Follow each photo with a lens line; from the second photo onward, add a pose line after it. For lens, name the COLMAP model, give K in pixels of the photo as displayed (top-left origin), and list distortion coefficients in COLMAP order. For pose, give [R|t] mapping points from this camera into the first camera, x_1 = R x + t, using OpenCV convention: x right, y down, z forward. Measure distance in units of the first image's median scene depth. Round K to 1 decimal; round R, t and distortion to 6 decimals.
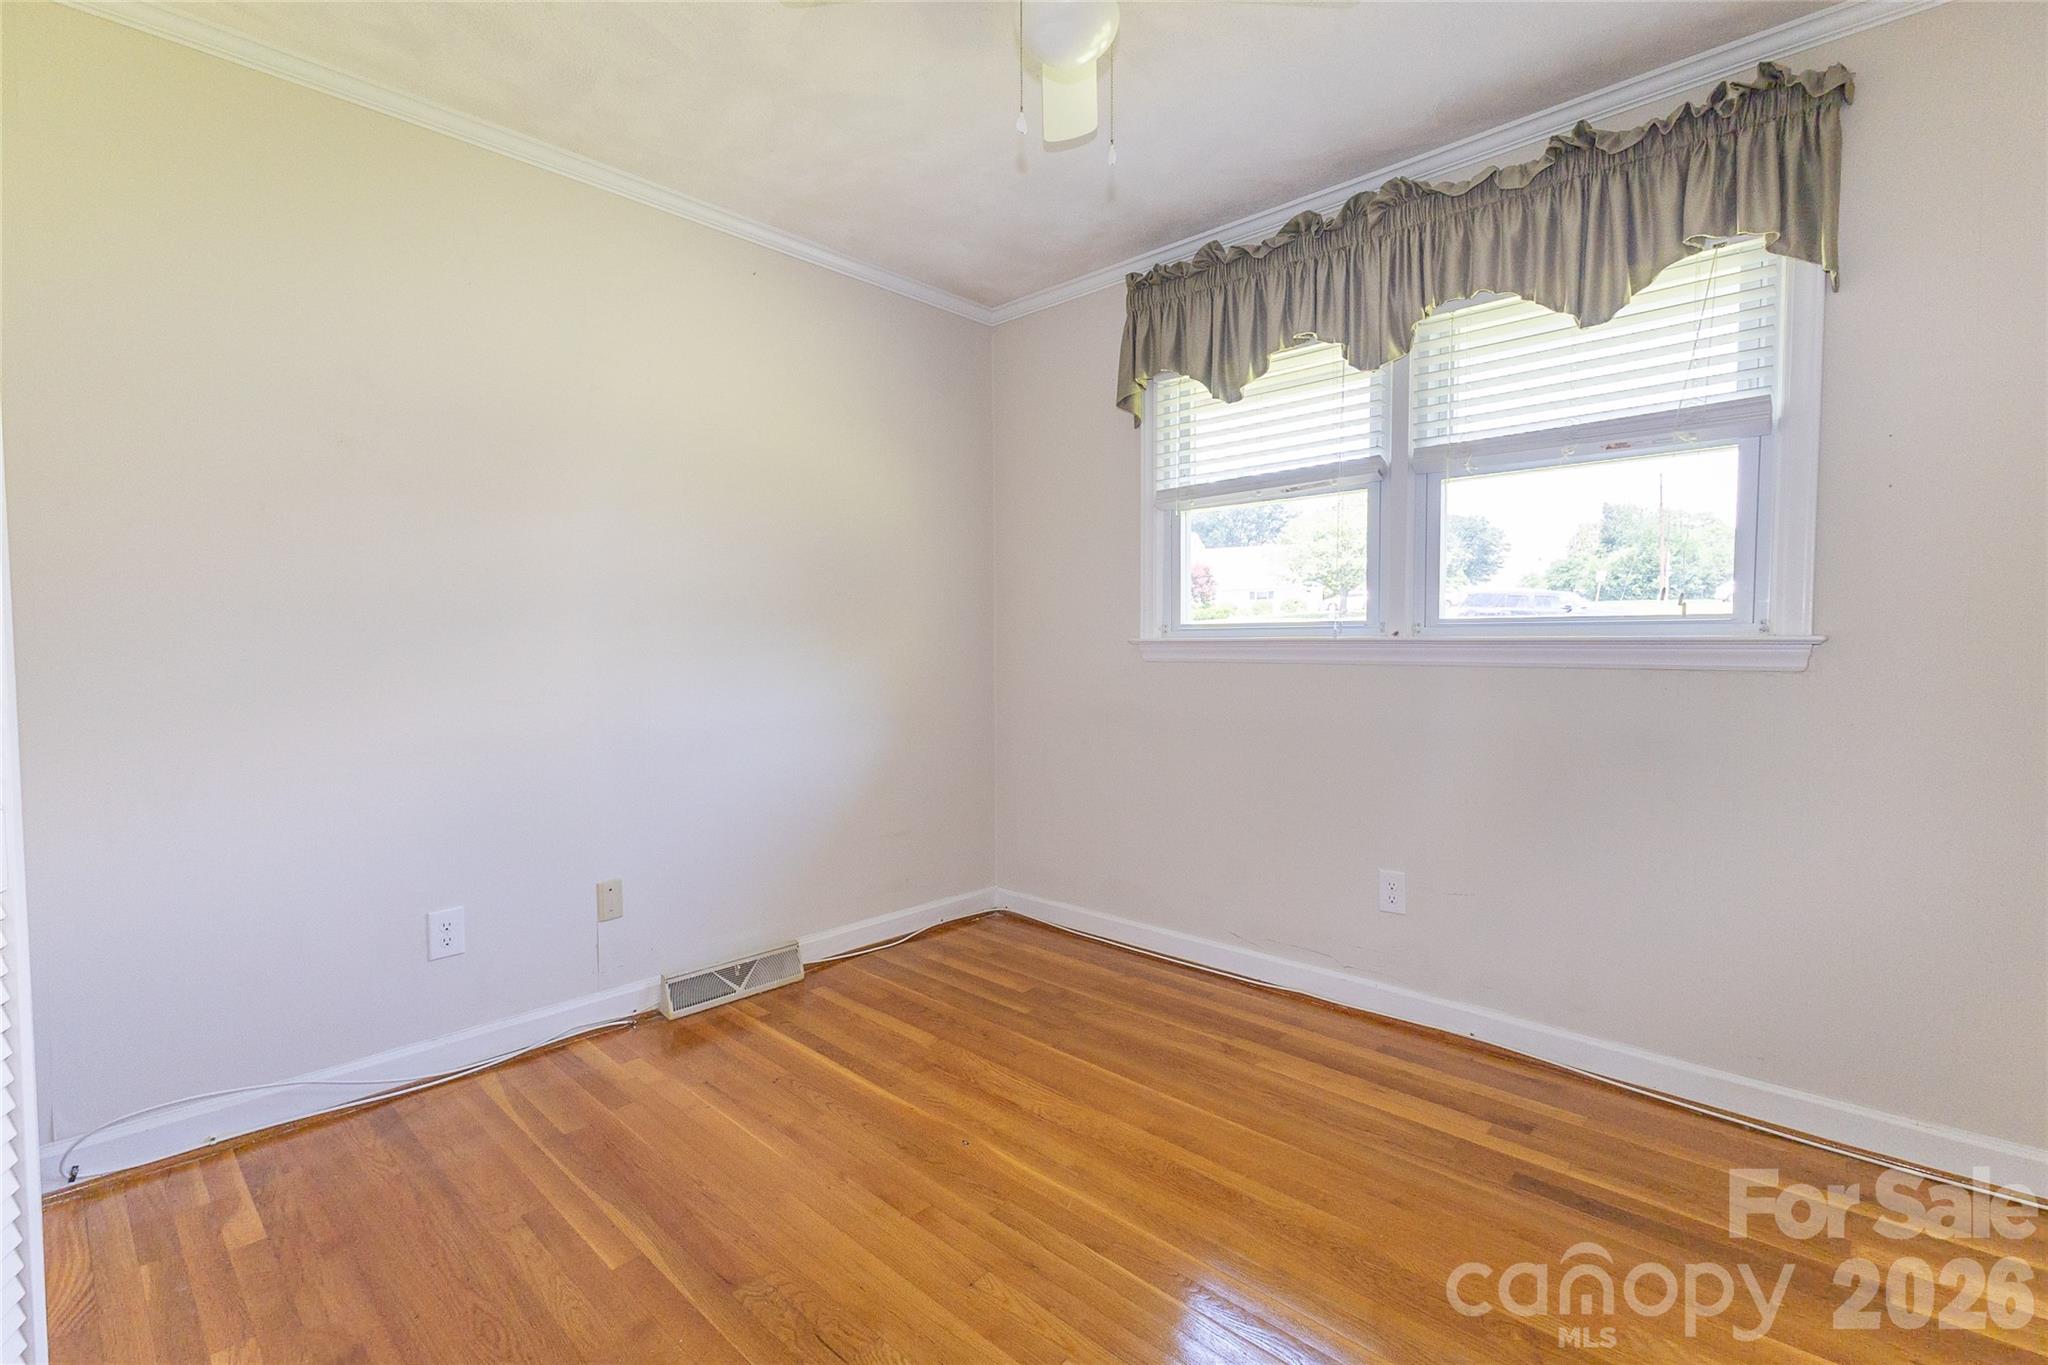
lens RADIAL K [[934.4, 0, 1023.2], [0, 934.4, 685.1], [0, 0, 1]] dist [0.008808, -0.001725]
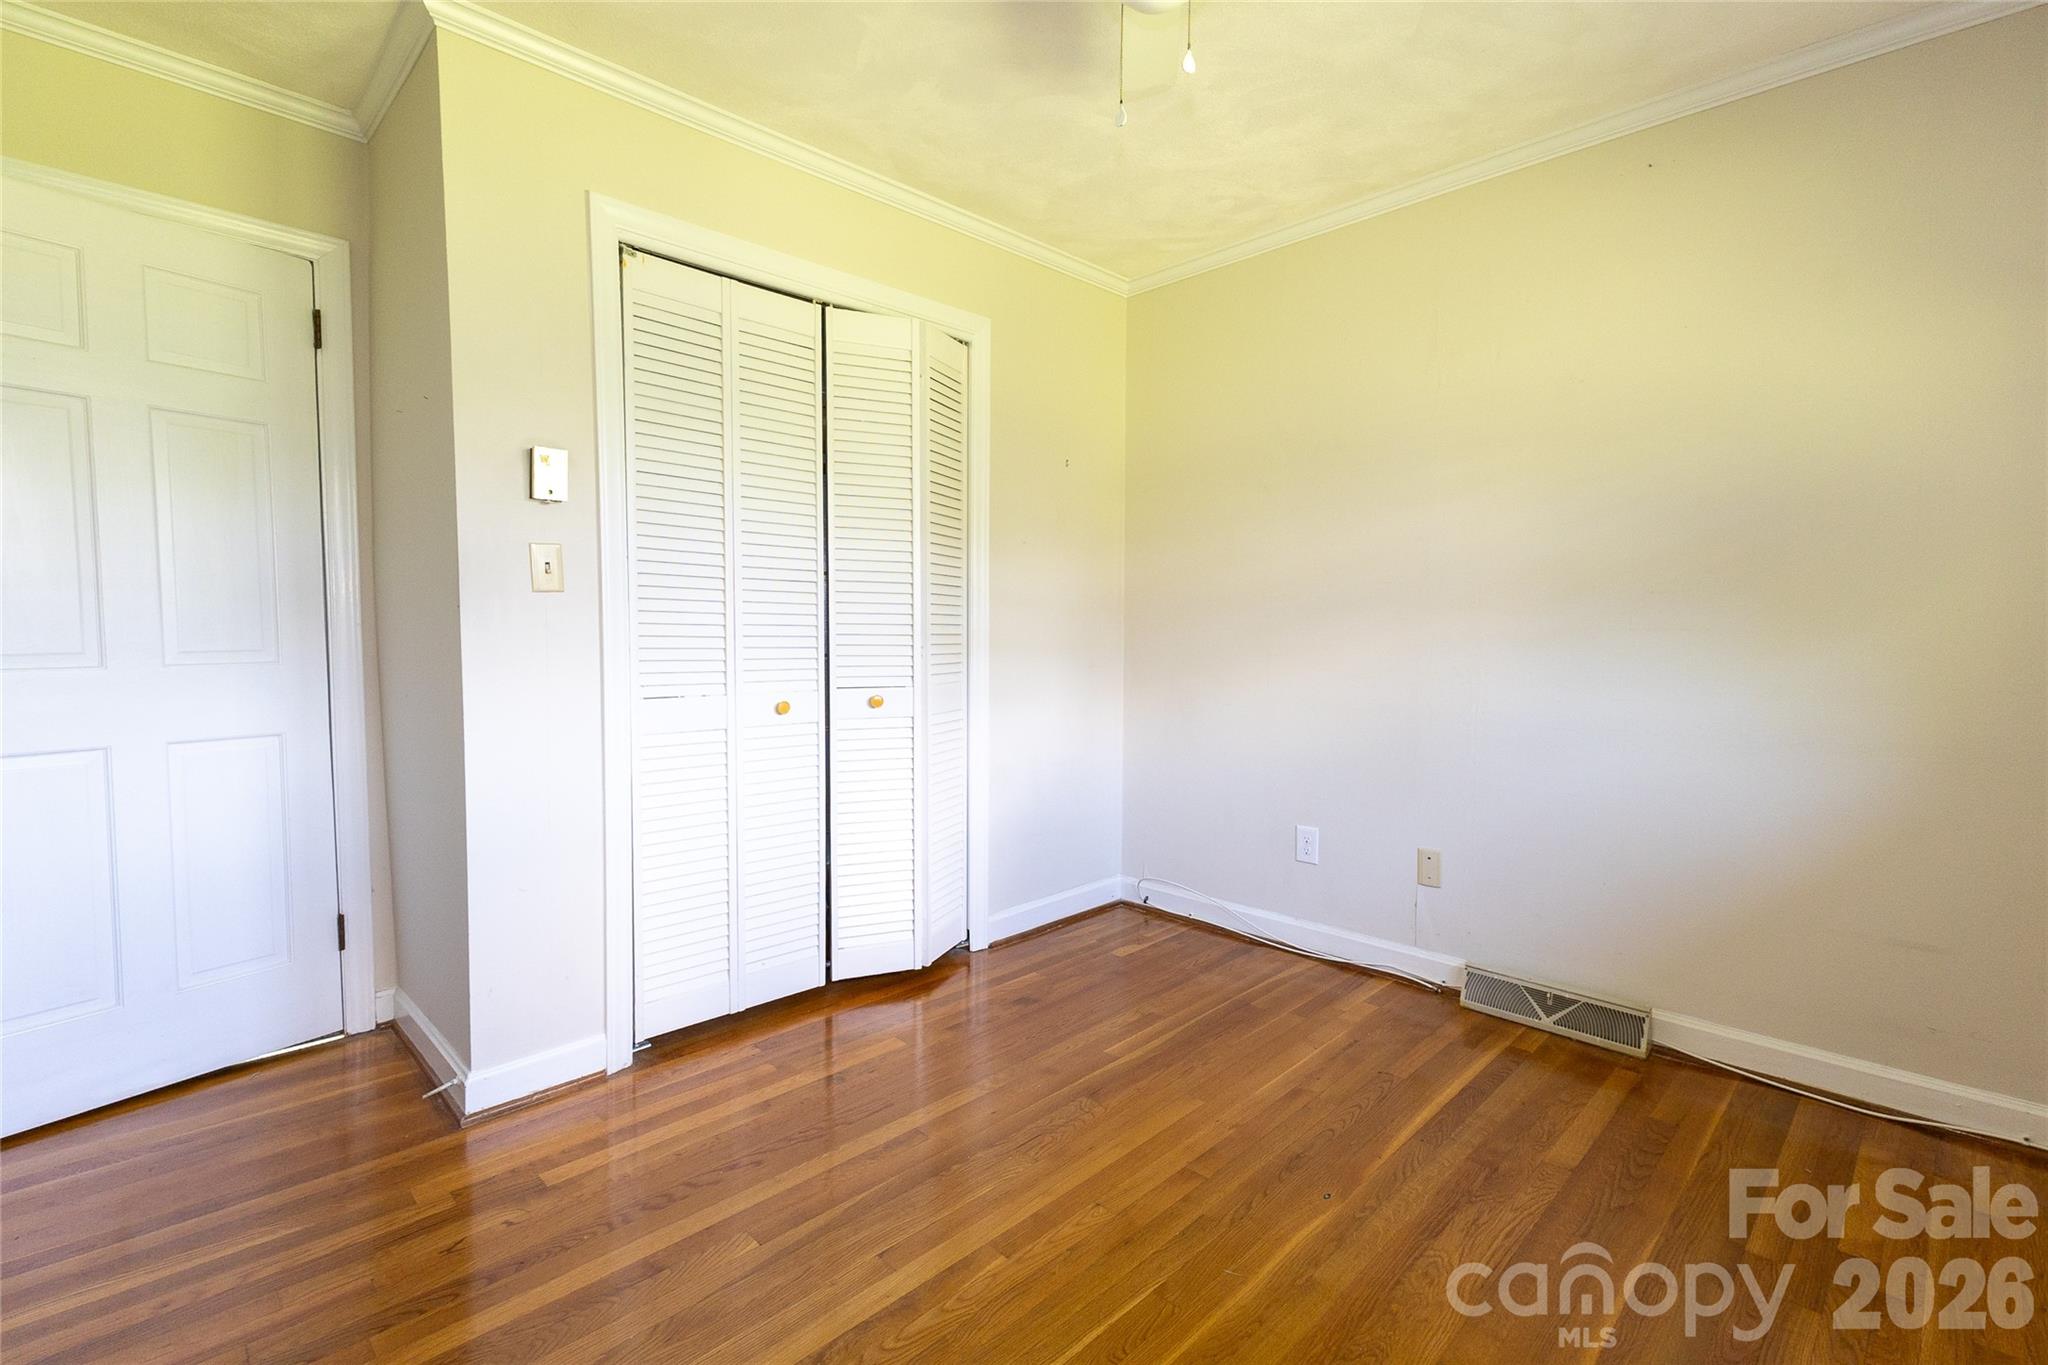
lens RADIAL K [[934.4, 0, 1026.1], [0, 934.4, 679.5], [0, 0, 1]] dist [0.008808, -0.001725]
pose [[-0.039393, 0.065679, -0.997063, 0.712055], [-0.049263, 0.996496, 0.067588, -0.039871], [0.998009, 0.051781, -0.036020, 0.640637]]
